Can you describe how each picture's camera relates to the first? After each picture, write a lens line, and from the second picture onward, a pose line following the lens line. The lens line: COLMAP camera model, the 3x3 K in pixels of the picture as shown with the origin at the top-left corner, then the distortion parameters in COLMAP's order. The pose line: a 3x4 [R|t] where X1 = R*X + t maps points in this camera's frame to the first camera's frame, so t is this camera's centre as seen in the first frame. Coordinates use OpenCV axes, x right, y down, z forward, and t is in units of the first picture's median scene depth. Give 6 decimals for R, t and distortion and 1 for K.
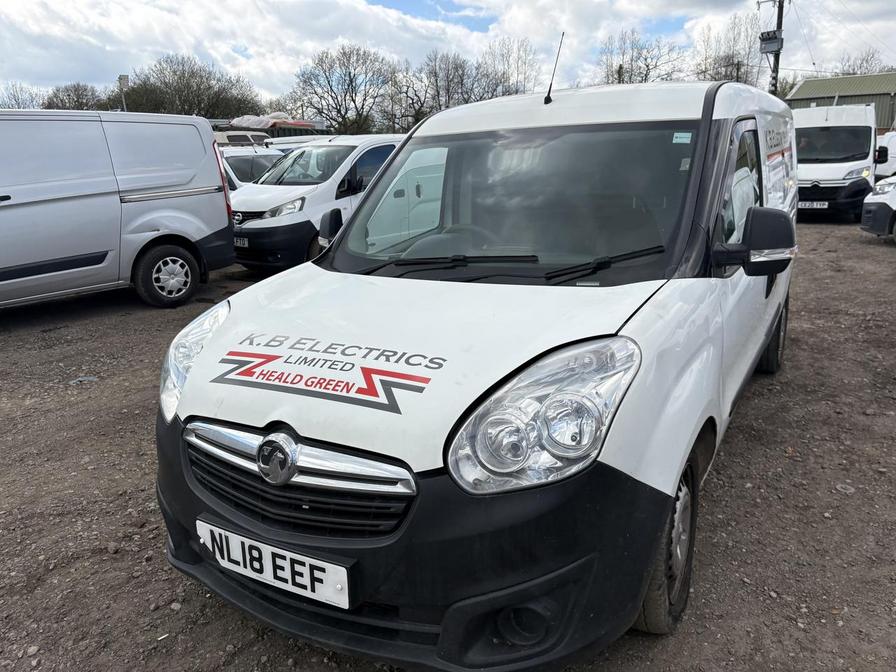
lens RADIAL K [[678.2, 0, 449.6], [0, 678.2, 331.7], [0, 0, 1]] dist [0.003858, 0.000459]
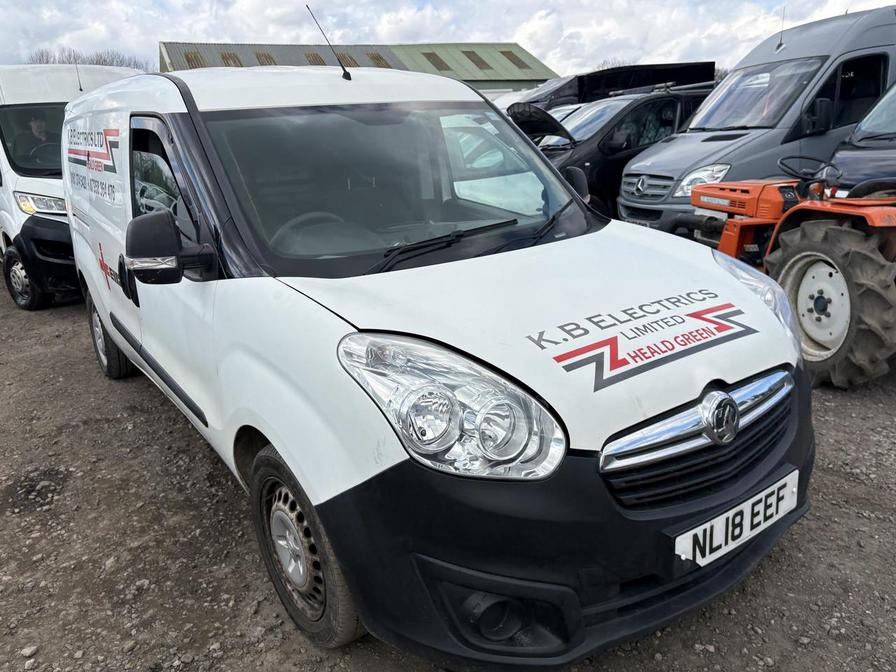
lens RADIAL K [[678.2, 0, 449.7], [0, 678.2, 340.6], [0, 0, 1]] dist [0.003858, 0.000459]
pose [[0.435133, -0.248258, 0.865464, -1.181215], [0.258748, 0.955166, 0.143898, -0.150860], [-0.862386, 0.161322, 0.479861, 0.817915]]
